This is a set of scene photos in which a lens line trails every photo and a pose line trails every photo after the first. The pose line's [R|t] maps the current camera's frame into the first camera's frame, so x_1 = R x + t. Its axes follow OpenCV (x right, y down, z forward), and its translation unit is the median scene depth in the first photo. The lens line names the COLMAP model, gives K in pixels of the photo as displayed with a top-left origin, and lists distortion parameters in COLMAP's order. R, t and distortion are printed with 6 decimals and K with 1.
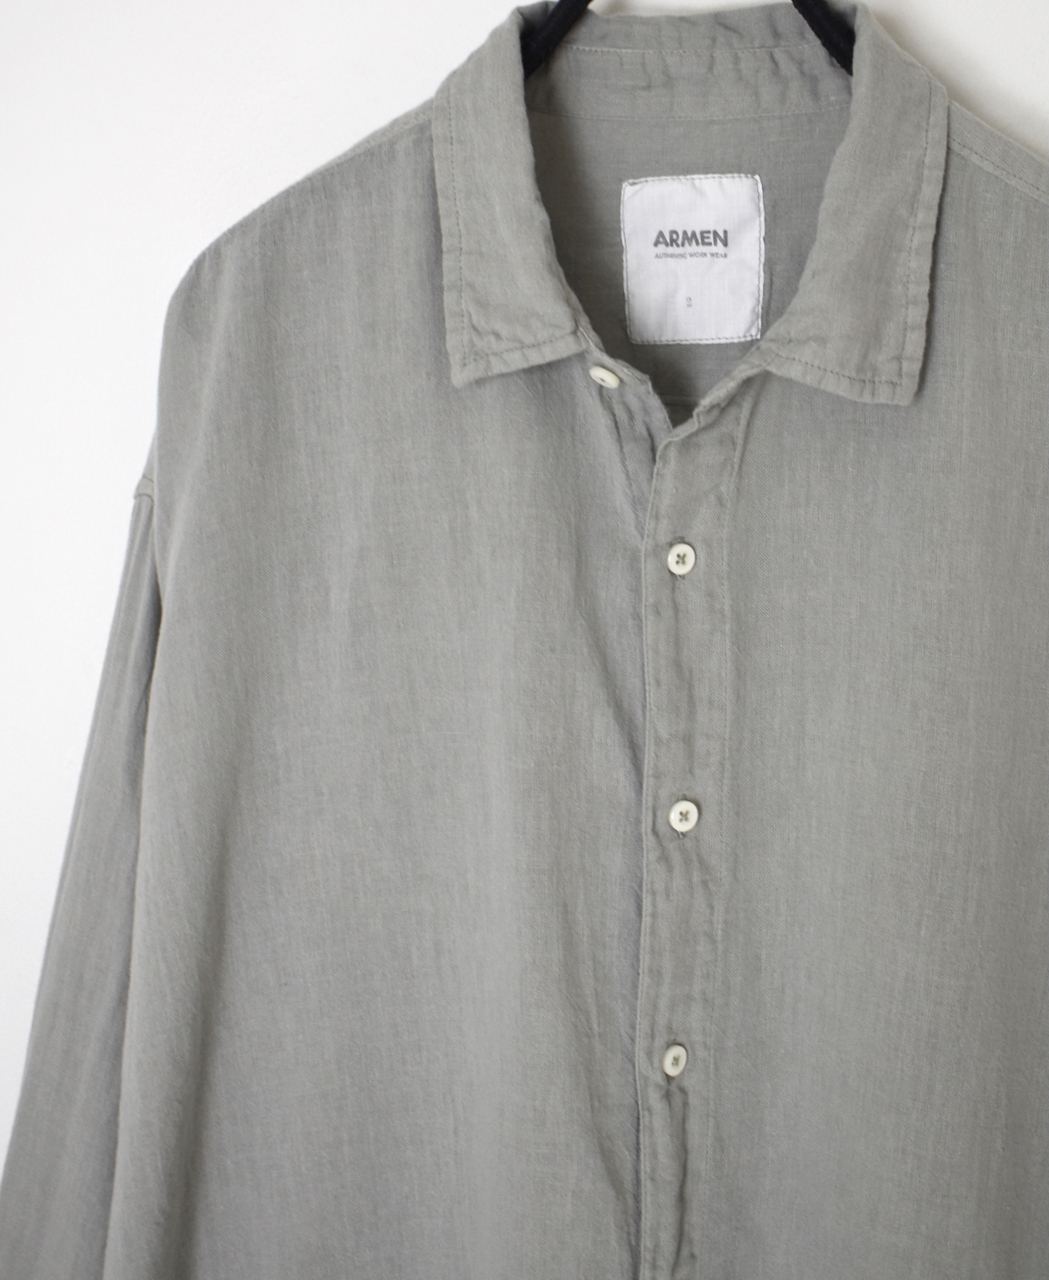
lens RADIAL K [[2005.1, 0, 524.5], [0, 2005.1, 640.0], [0, 0, 1]] dist [-0.068334, -0.009338]
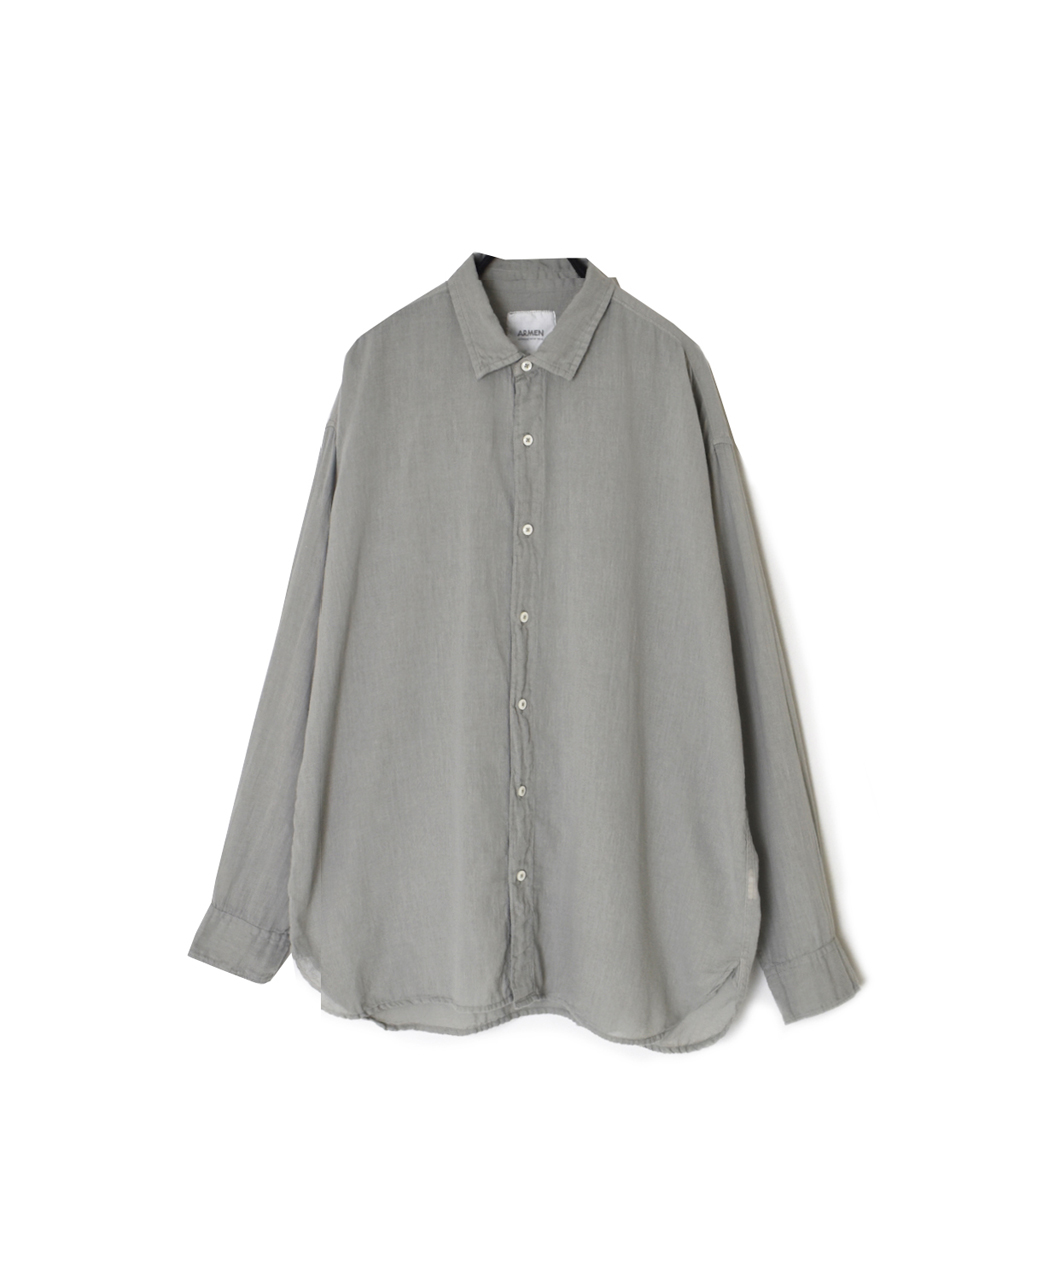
lens RADIAL K [[2005.1, 0, 524.5], [0, 2005.1, 640.0], [0, 0, 1]] dist [-0.068334, -0.009338]
pose [[0.996742, 0.018983, 0.078390, -0.148643], [-0.010316, 0.993930, -0.109531, 0.560378], [-0.079993, 0.108366, 0.990887, -1.842837]]
